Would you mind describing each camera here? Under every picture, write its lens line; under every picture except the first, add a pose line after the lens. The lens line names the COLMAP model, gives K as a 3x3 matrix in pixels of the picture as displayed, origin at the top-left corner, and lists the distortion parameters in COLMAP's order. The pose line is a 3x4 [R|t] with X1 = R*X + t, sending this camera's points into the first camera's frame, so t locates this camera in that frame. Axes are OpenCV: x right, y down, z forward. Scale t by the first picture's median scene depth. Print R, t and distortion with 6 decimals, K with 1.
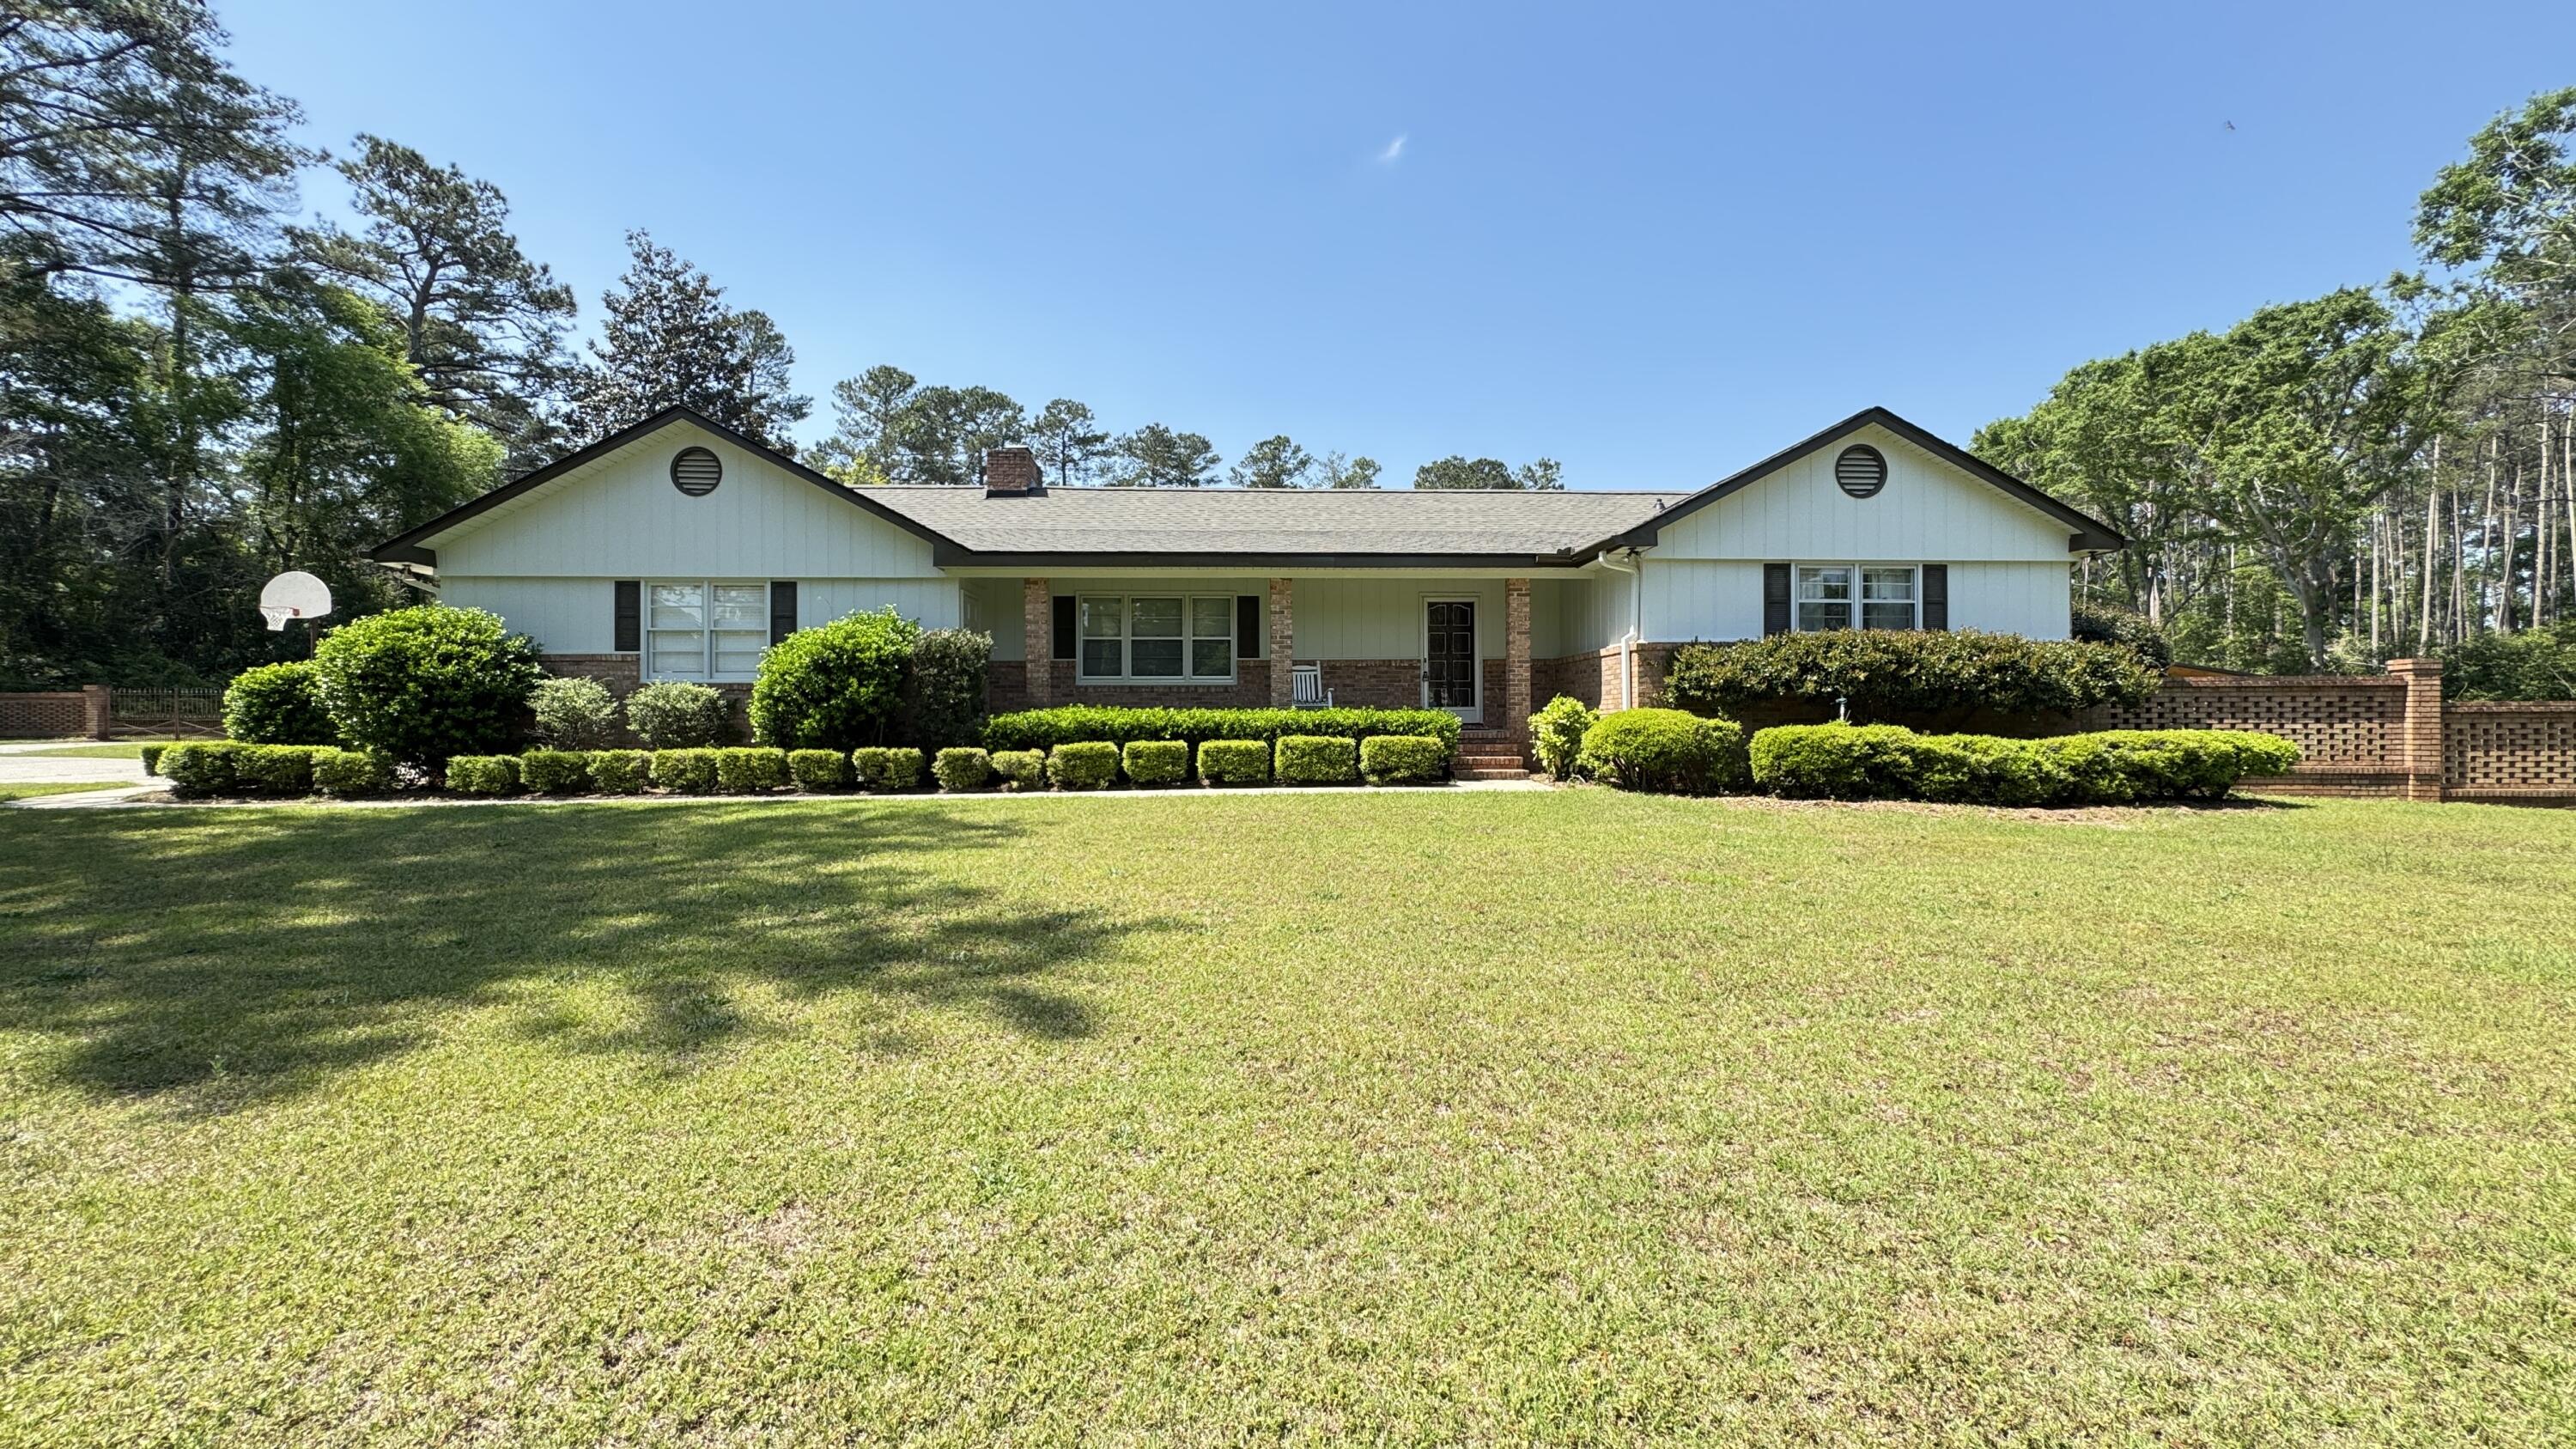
lens RADIAL K [[1058.9, 0, 1288.0], [0, 1058.9, 724.5], [0, 0, 1]] dist [0.000042, 0.000000]
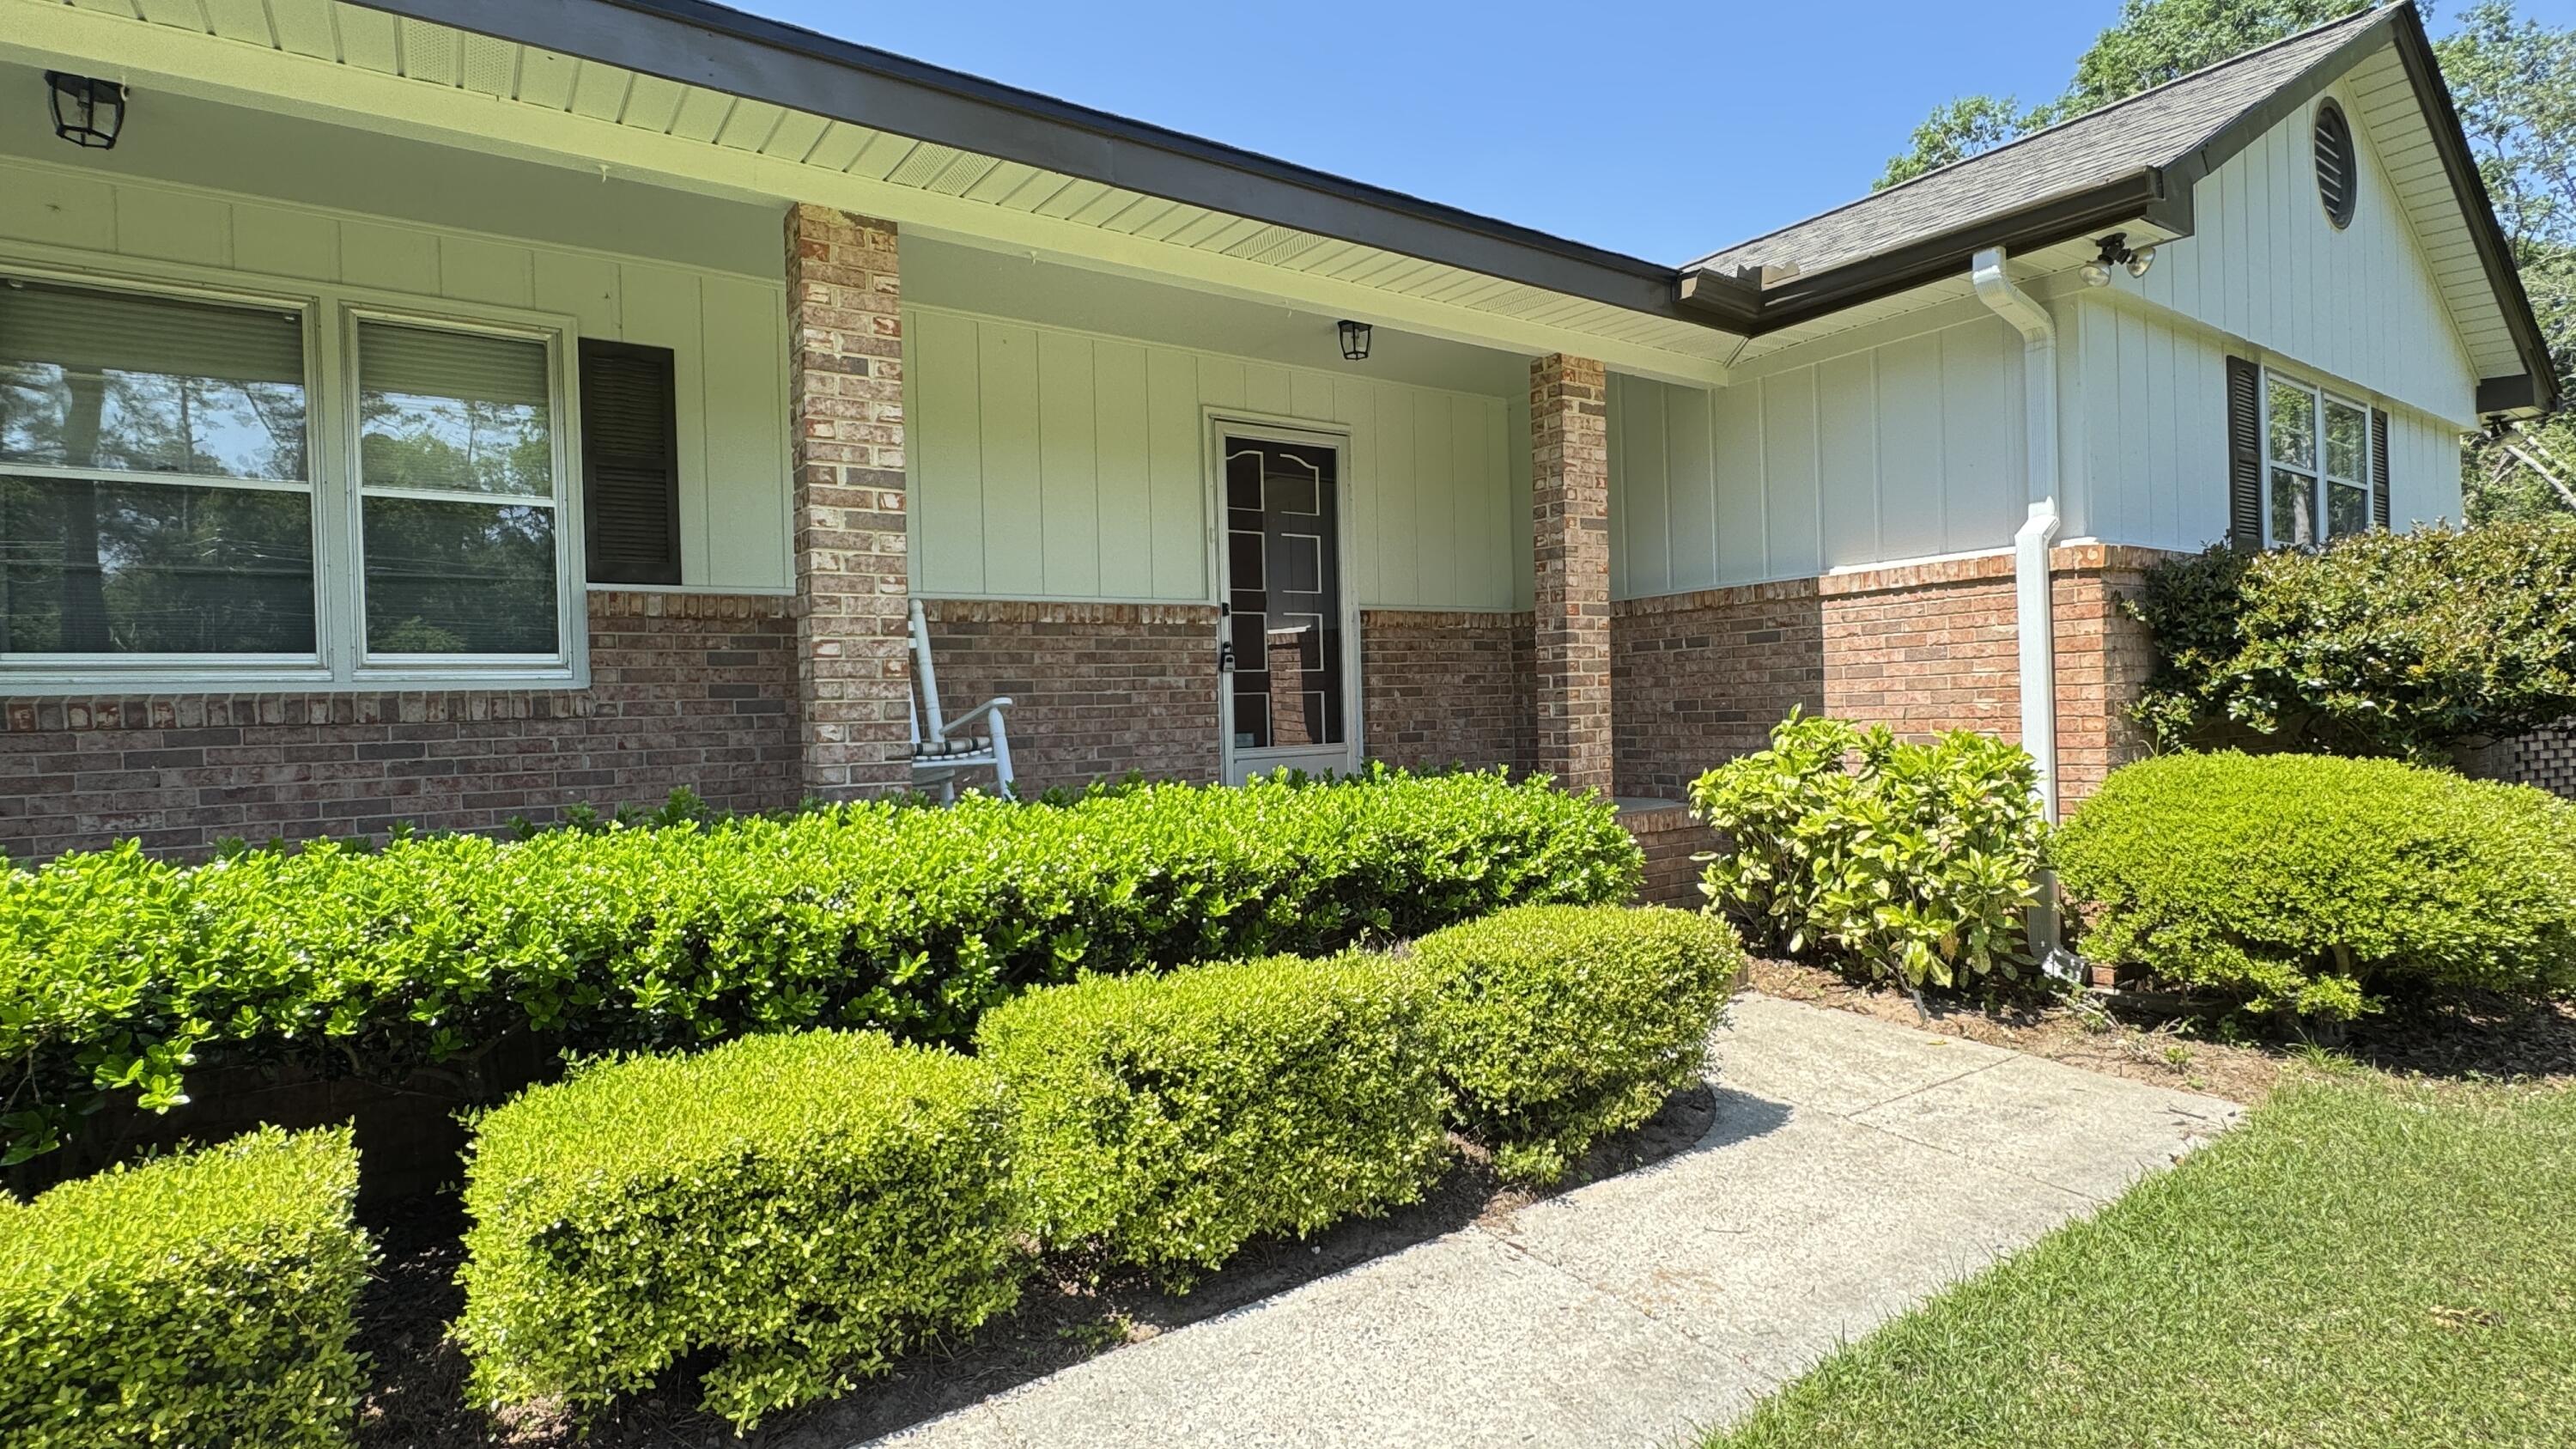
lens RADIAL K [[1237.8, 0, 1288.0], [0, 1237.8, 724.5], [0, 0, 1]] dist [-0.002755, -0.000629]
pose [[0.847710, -0.028312, 0.529705, -0.072187], [0.029138, 0.999552, 0.006794, -0.030114], [-0.529660, 0.009675, 0.848155, 0.758402]]
